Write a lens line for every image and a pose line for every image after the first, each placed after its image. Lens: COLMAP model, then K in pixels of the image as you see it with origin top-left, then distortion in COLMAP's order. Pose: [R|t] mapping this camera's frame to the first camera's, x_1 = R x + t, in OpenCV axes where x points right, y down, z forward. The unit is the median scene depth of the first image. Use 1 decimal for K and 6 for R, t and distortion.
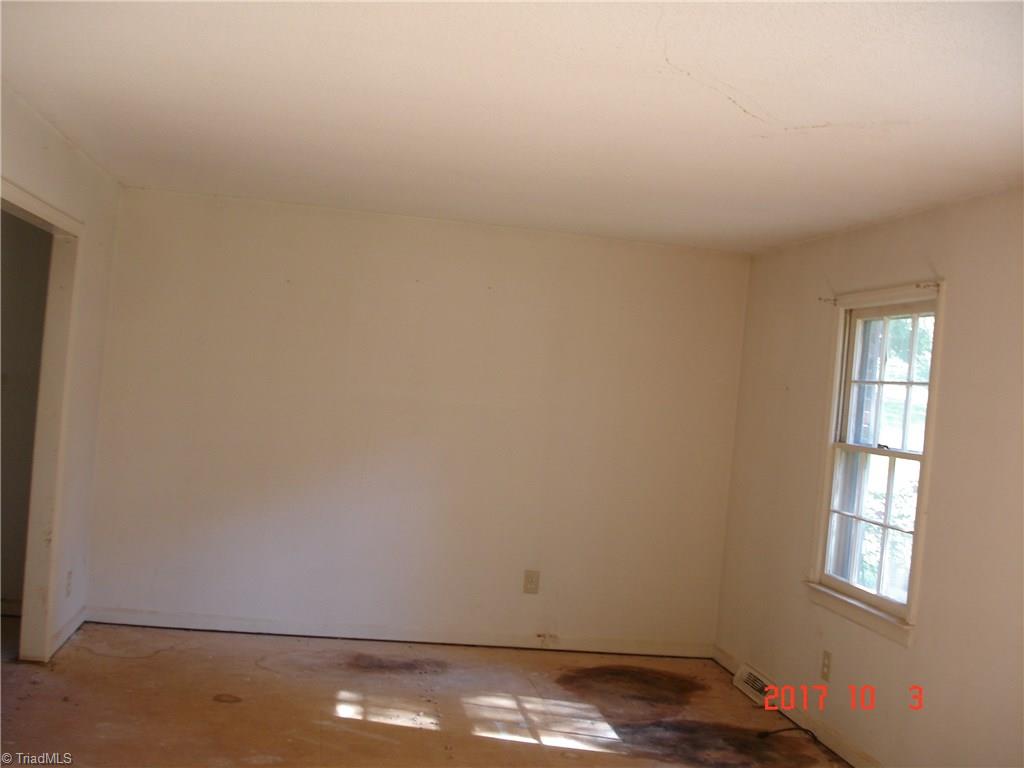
lens RADIAL K [[1163.3, 0, 512.0], [0, 1163.3, 384.0], [0, 0, 1]] dist [-0.106315, 0.028019]
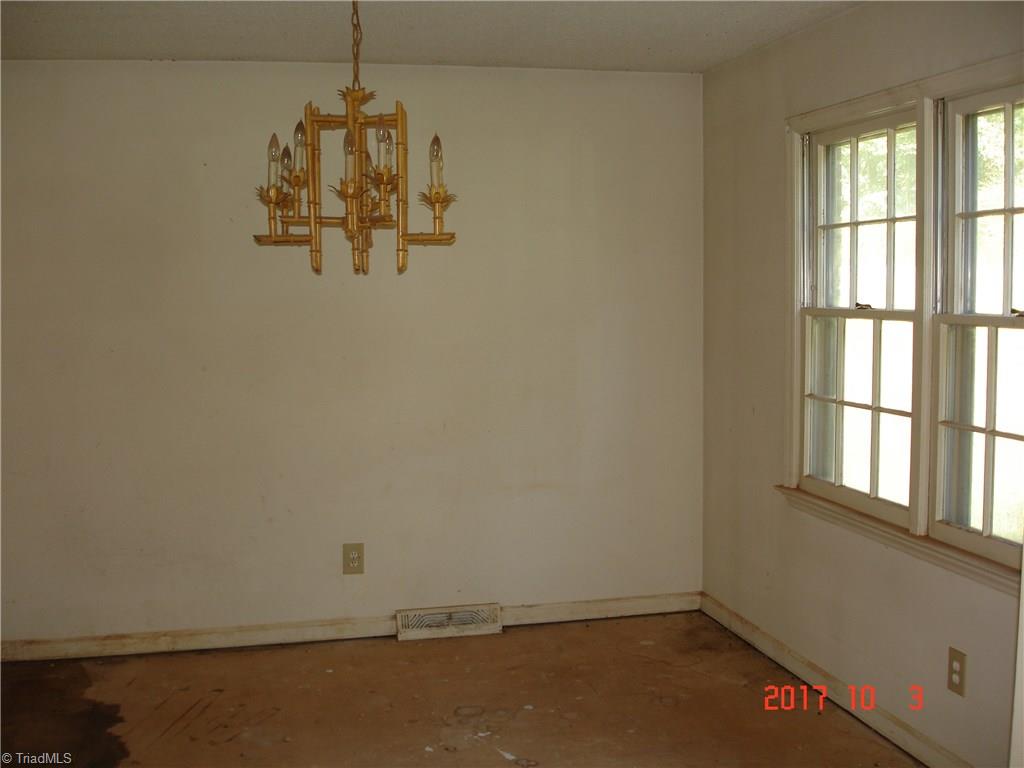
lens RADIAL K [[1163.3, 0, 512.0], [0, 1163.3, 384.0], [0, 0, 1]] dist [-0.106315, 0.028019]
pose [[0.982719, -0.131889, 0.129877, -0.017170], [0.118739, 0.987434, 0.104283, -0.003374], [-0.141999, -0.087060, 0.986031, 0.268423]]
